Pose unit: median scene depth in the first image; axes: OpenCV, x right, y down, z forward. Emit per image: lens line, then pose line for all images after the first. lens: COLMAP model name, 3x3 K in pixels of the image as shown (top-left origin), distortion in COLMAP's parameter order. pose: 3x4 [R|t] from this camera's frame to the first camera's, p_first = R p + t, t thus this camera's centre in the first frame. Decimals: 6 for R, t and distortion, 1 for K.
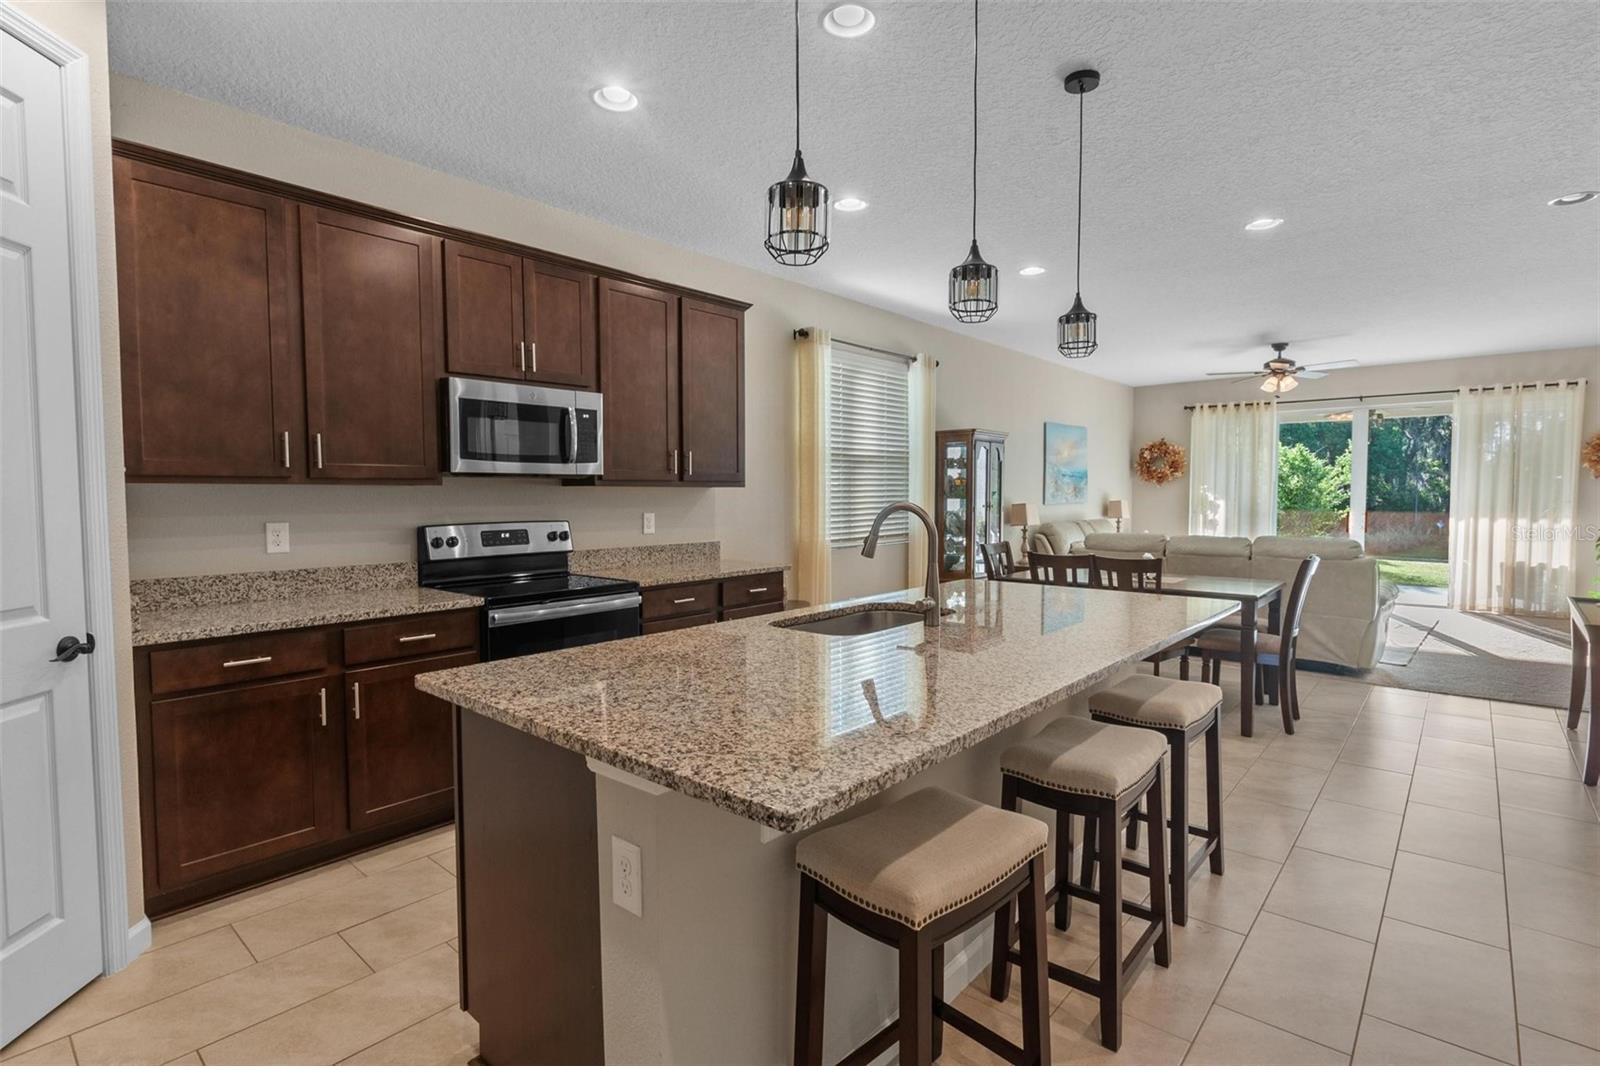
lens RADIAL K [[773.8, 0, 793.7], [0, 773.8, 528.8], [0, 0, 1]] dist [-0.001799, -0.000930]
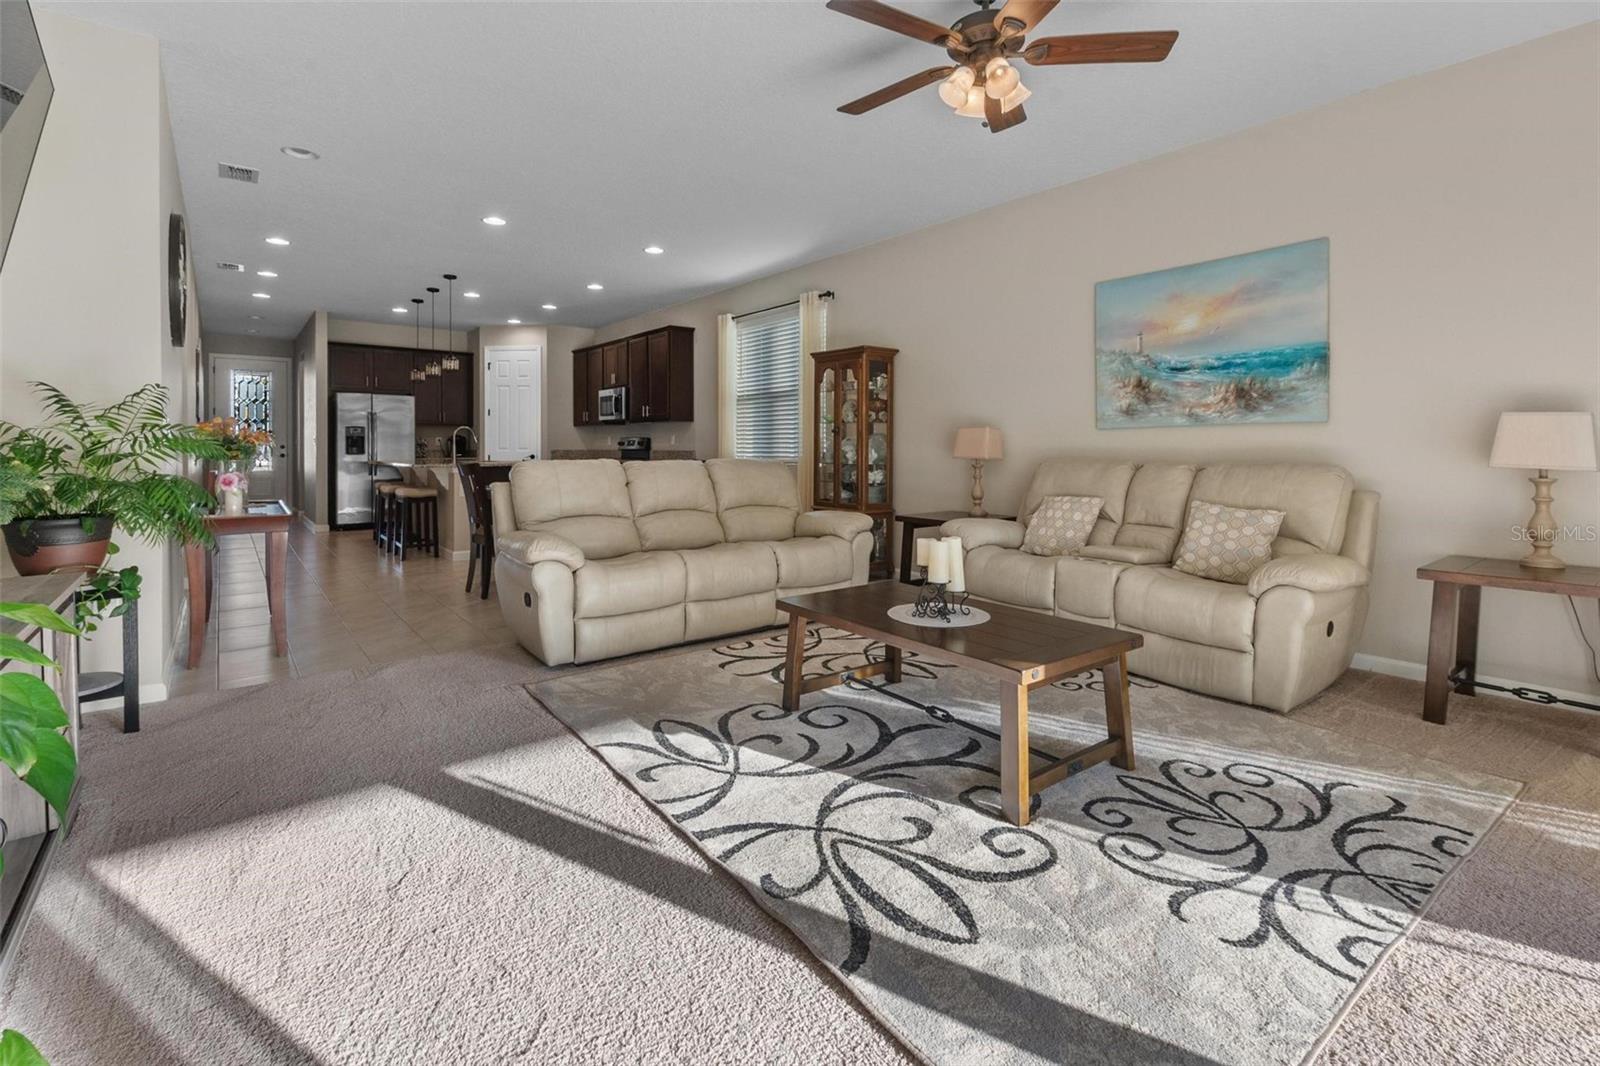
lens RADIAL K [[721.7, 0, 798.5], [0, 721.7, 450.6], [0, 0, 1]] dist [-0.001223, -0.001282]
pose [[-0.175658, 0.010042, -0.984400, 1.745958], [-0.044900, 0.998826, 0.018201, -0.030245], [0.983427, 0.047396, -0.175001, 1.740629]]
